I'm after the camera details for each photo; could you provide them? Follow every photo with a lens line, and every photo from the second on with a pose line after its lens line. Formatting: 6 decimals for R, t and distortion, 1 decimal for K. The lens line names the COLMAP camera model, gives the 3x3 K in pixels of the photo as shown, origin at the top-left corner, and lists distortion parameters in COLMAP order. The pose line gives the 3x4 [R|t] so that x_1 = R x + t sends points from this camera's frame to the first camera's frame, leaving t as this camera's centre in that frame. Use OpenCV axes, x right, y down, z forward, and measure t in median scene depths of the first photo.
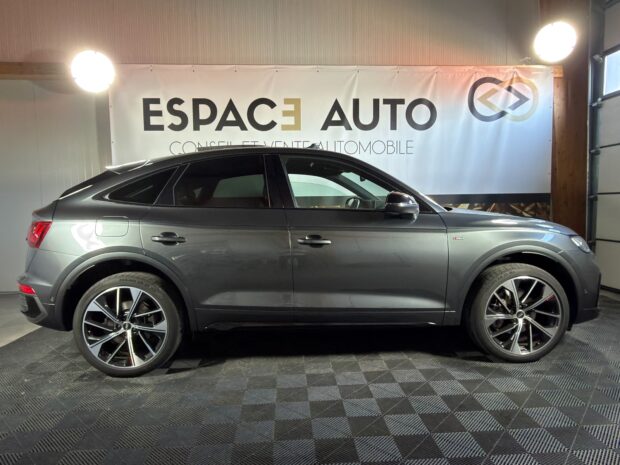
lens RADIAL K [[403.9, 0, 309.9], [0, 403.9, 234.5], [0, 0, 1]] dist [-0.006188, 0.003714]
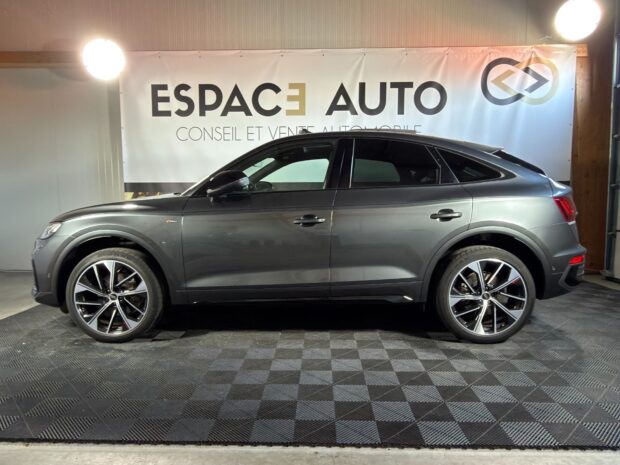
lens RADIAL K [[425.4, 0, 310.6], [0, 425.4, 237.6], [0, 0, 1]] dist [-0.010242, 0.006064]
pose [[0.995468, 0.021117, -0.092722, 0.101153], [-0.019371, 0.999618, 0.019697, 0.022174], [0.093103, -0.017811, 0.995497, -0.043651]]
